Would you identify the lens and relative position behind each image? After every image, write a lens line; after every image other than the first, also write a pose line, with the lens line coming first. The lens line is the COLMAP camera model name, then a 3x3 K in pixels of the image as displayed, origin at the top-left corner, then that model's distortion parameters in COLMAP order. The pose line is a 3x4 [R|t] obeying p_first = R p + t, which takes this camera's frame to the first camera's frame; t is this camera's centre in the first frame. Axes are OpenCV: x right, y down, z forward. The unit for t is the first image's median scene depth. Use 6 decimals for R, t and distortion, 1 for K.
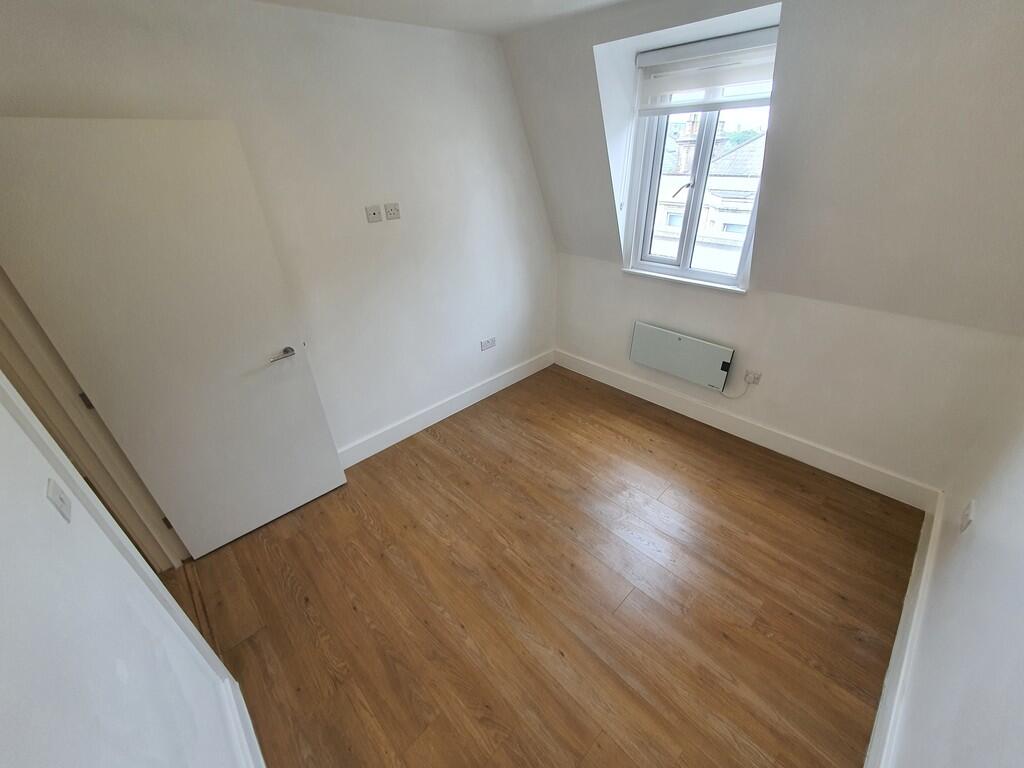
lens RADIAL K [[408.7, 0, 514.0], [0, 408.7, 384.7], [0, 0, 1]] dist [0.005393, -0.000177]
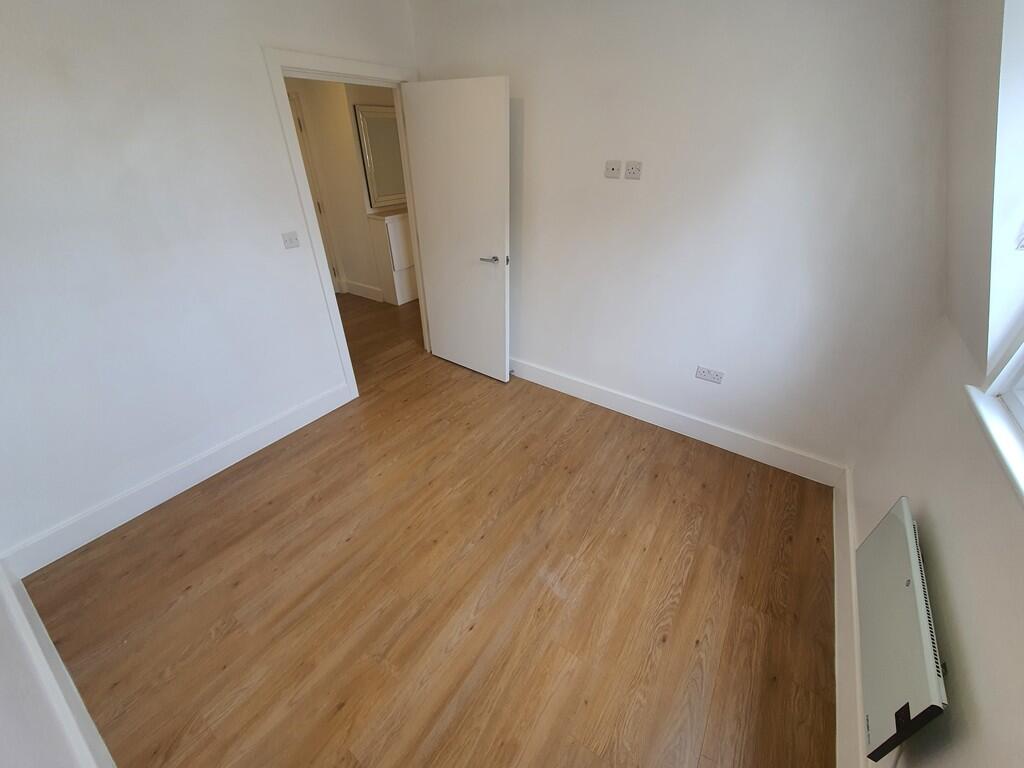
lens RADIAL K [[408.7, 0, 514.0], [0, 408.7, 384.7], [0, 0, 1]] dist [0.005393, -0.000177]
pose [[0.208429, 0.543892, -0.812858, 0.682873], [-0.505280, 0.771488, 0.386650, -0.277854], [0.837407, 0.330132, 0.435618, 0.546928]]
